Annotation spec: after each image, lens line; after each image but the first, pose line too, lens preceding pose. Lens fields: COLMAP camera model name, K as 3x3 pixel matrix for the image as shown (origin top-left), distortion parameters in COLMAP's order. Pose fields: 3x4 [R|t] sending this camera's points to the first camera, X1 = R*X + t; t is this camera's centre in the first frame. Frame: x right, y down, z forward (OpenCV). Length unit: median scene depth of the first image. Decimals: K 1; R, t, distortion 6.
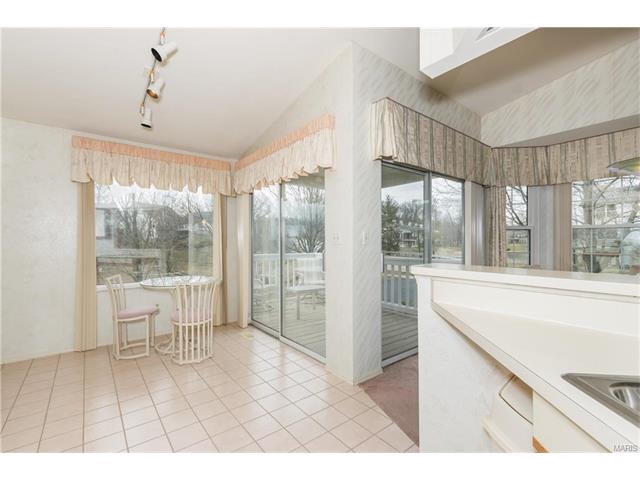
lens RADIAL K [[287.9, 0, 311.4], [0, 287.9, 238.3], [0, 0, 1]] dist [-0.001329, -0.000393]
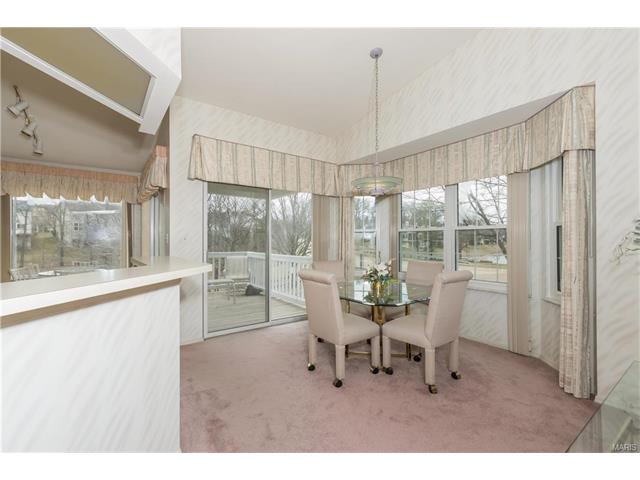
lens RADIAL K [[292.0, 0, 315.5], [0, 292.0, 240.5], [0, 0, 1]] dist [0.001817, -0.000255]
pose [[0.999297, 0.003802, -0.037298, 0.648985], [-0.003559, 0.999972, 0.006567, -0.003942], [0.037322, -0.006430, 0.999283, -0.258307]]
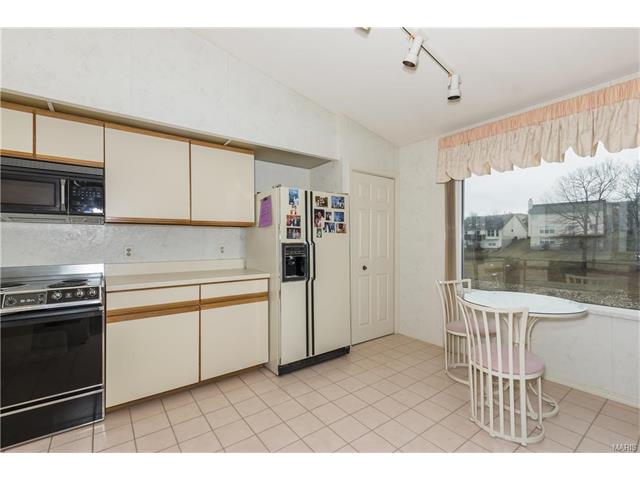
lens RADIAL K [[292.0, 0, 315.5], [0, 292.0, 240.5], [0, 0, 1]] dist [0.001817, -0.000255]
pose [[-0.027616, -0.002706, -0.999615, 0.212650], [0.011619, 0.999928, -0.003028, 0.003028], [0.999551, -0.011698, -0.027582, 0.548410]]
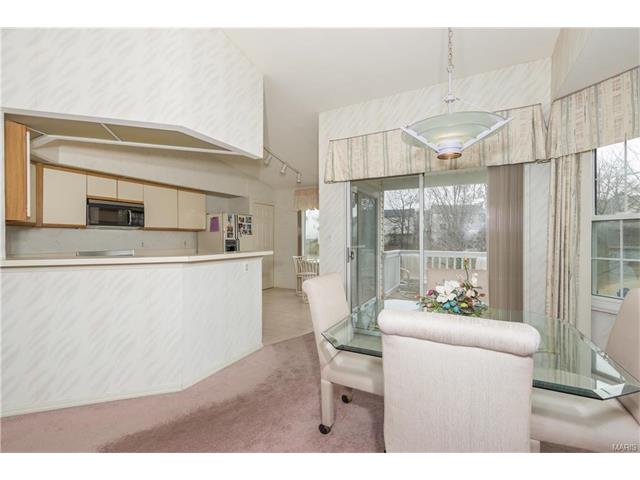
lens RADIAL K [[292.0, 0, 315.5], [0, 292.0, 240.5], [0, 0, 1]] dist [0.001817, -0.000255]
pose [[0.397718, 0.004226, -0.917498, 1.185115], [0.012147, 0.999877, 0.009872, 0.001362], [0.917427, -0.015071, 0.397617, 0.243923]]
